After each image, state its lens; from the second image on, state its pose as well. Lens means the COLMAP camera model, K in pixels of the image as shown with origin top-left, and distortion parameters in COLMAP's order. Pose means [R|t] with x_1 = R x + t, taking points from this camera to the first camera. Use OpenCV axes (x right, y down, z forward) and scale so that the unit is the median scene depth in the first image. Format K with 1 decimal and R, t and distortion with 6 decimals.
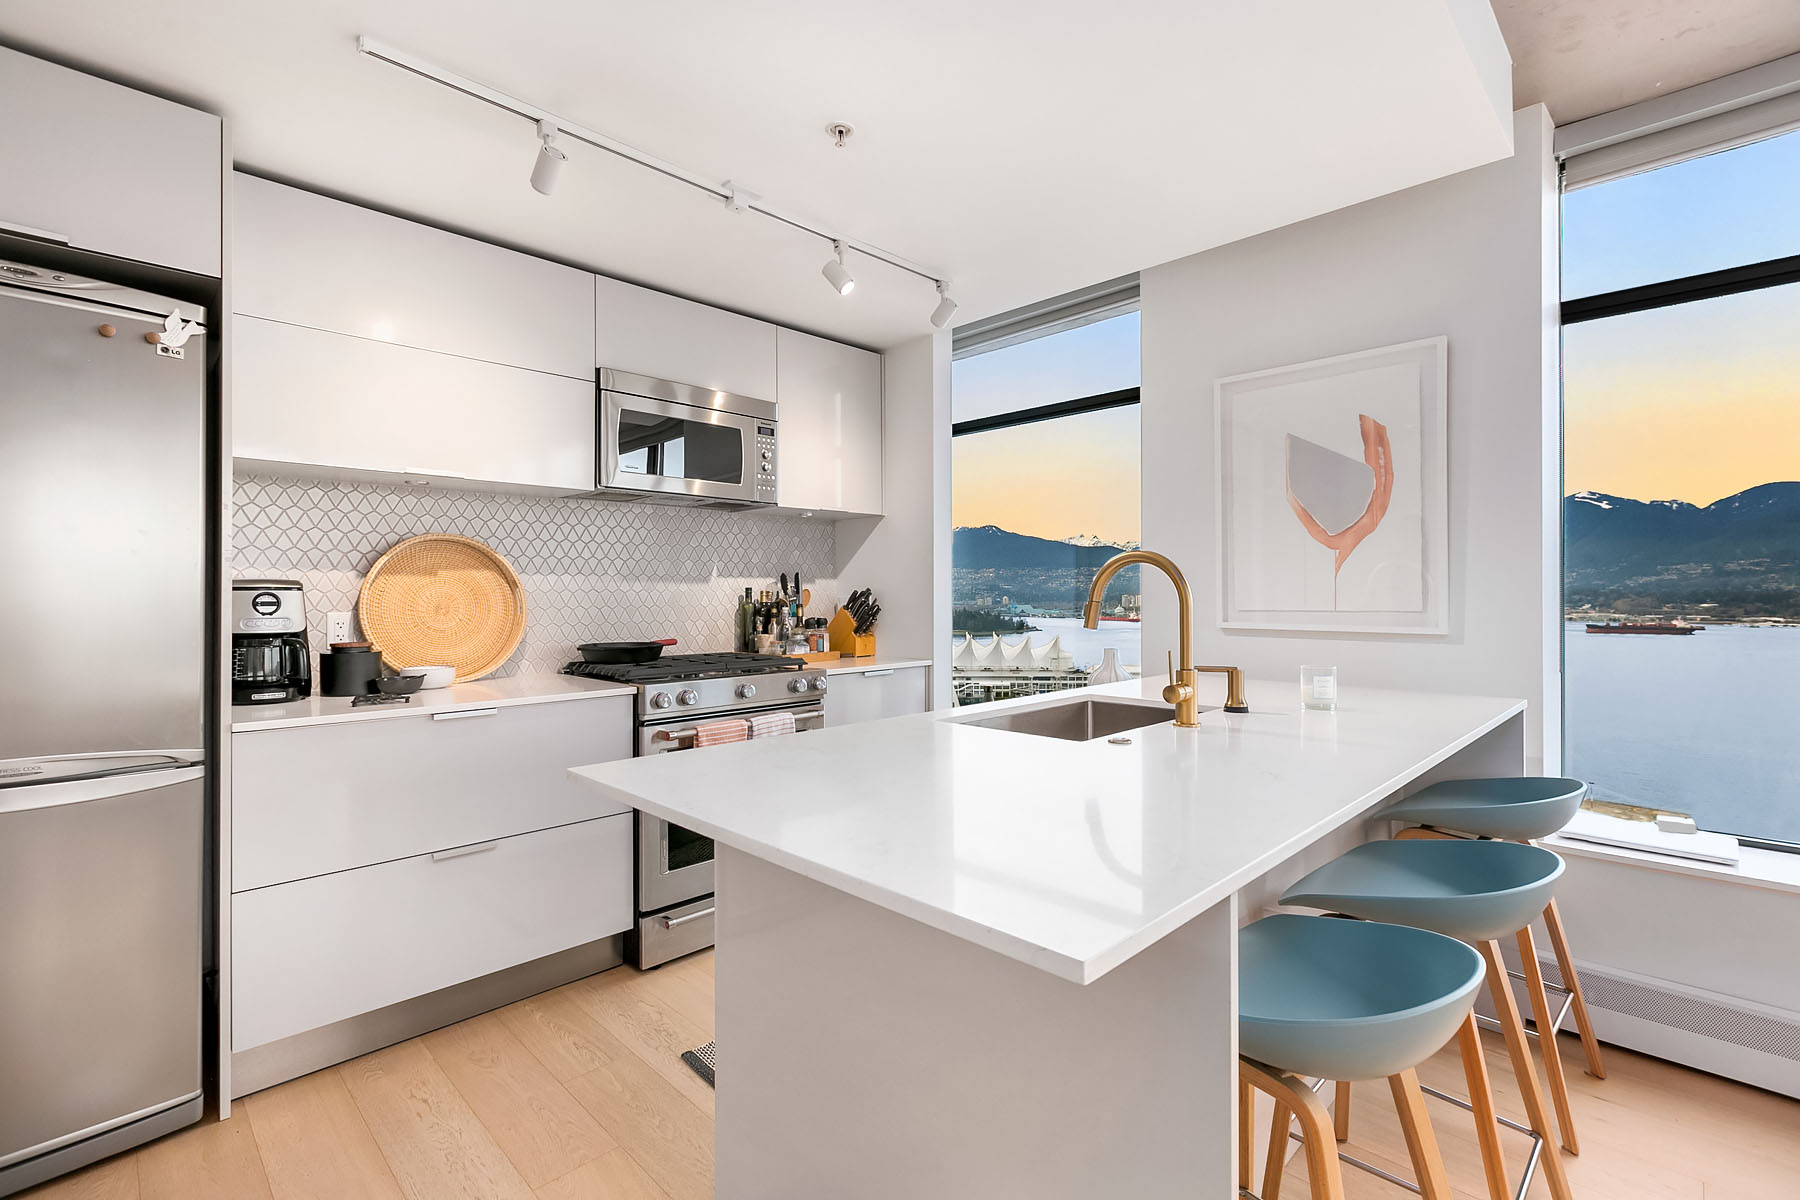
lens RADIAL K [[802.6, 0, 860.3], [0, 802.6, 583.3], [0, 0, 1]] dist [-0.005624, -0.000523]
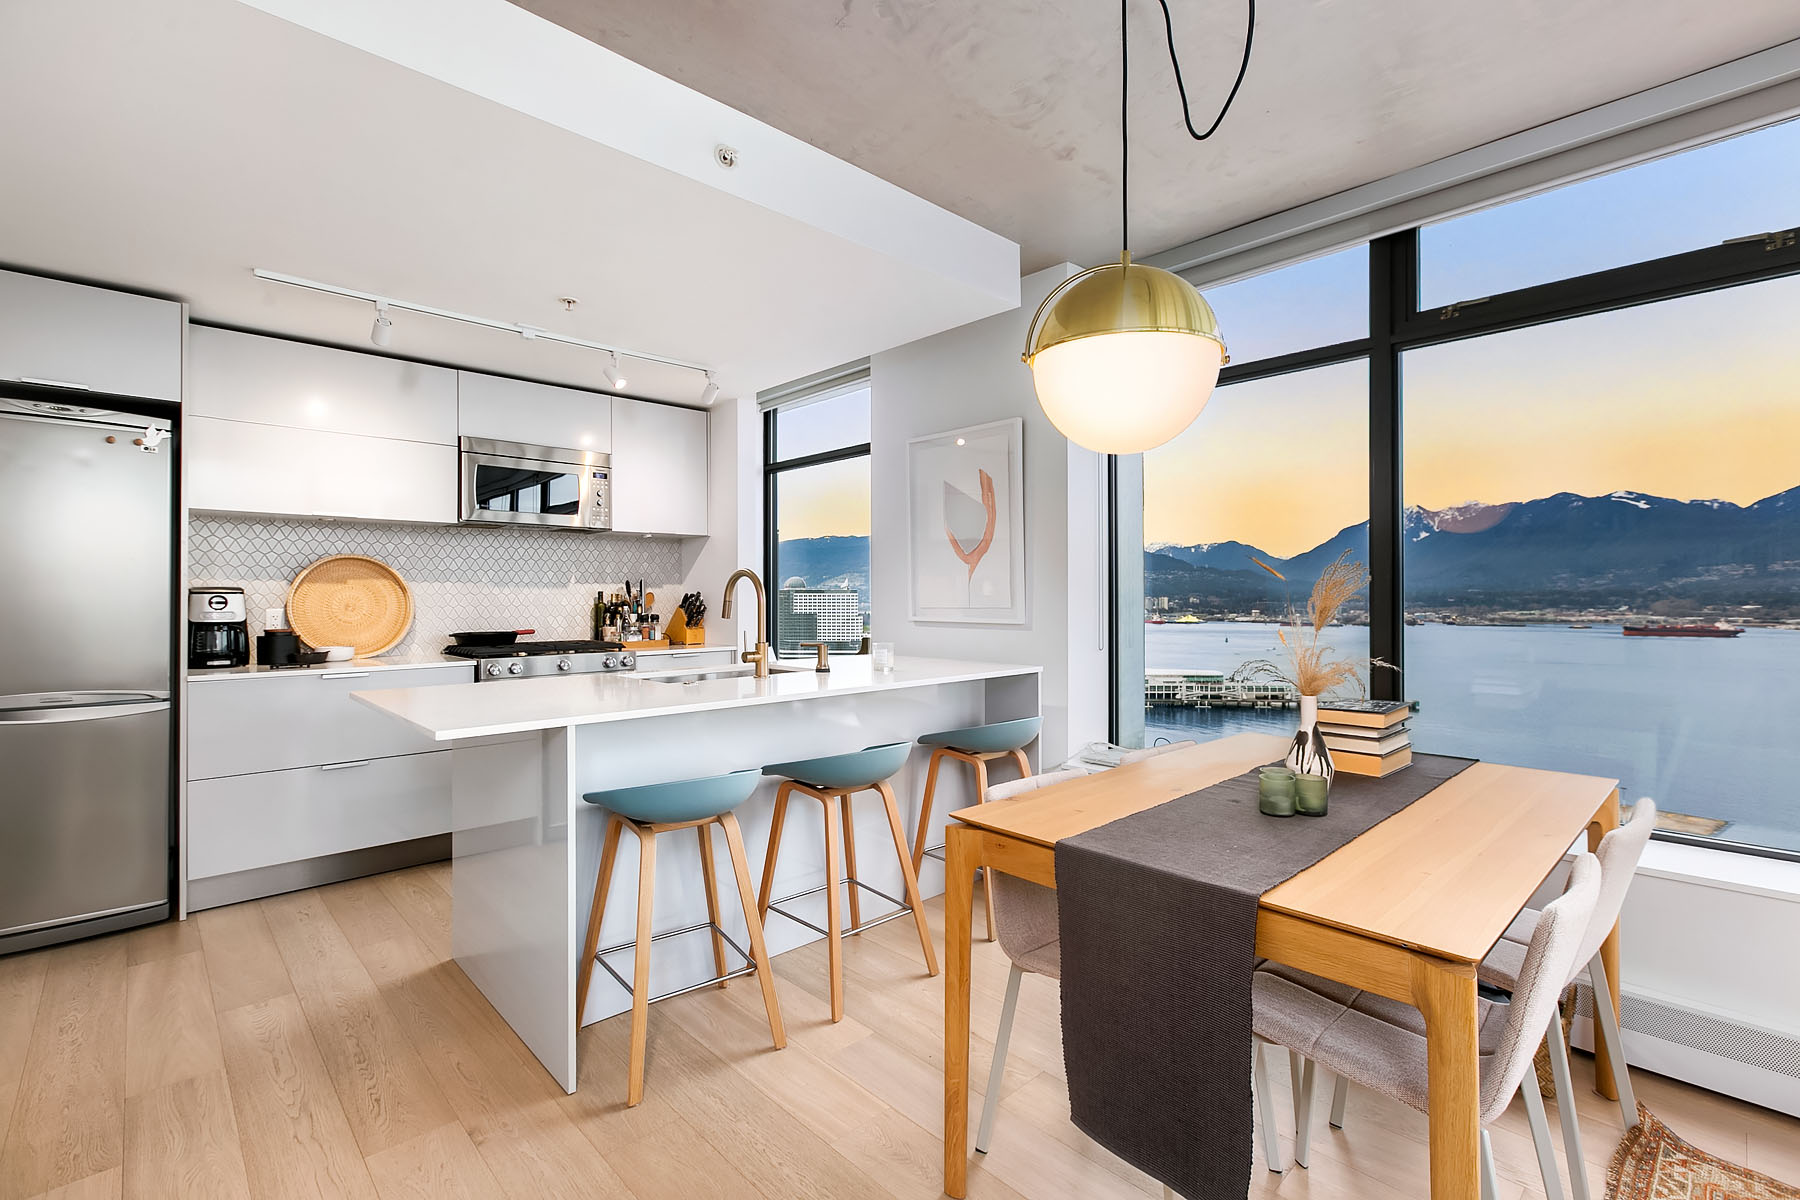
lens RADIAL K [[802.6, 0, 860.3], [0, 802.6, 583.3], [0, 0, 1]] dist [-0.005624, -0.000523]
pose [[0.999693, -0.000941, -0.024766, 0.429619], [0.000879, 0.999996, -0.002514, -0.005634], [0.024769, 0.002491, 0.999690, -0.407933]]
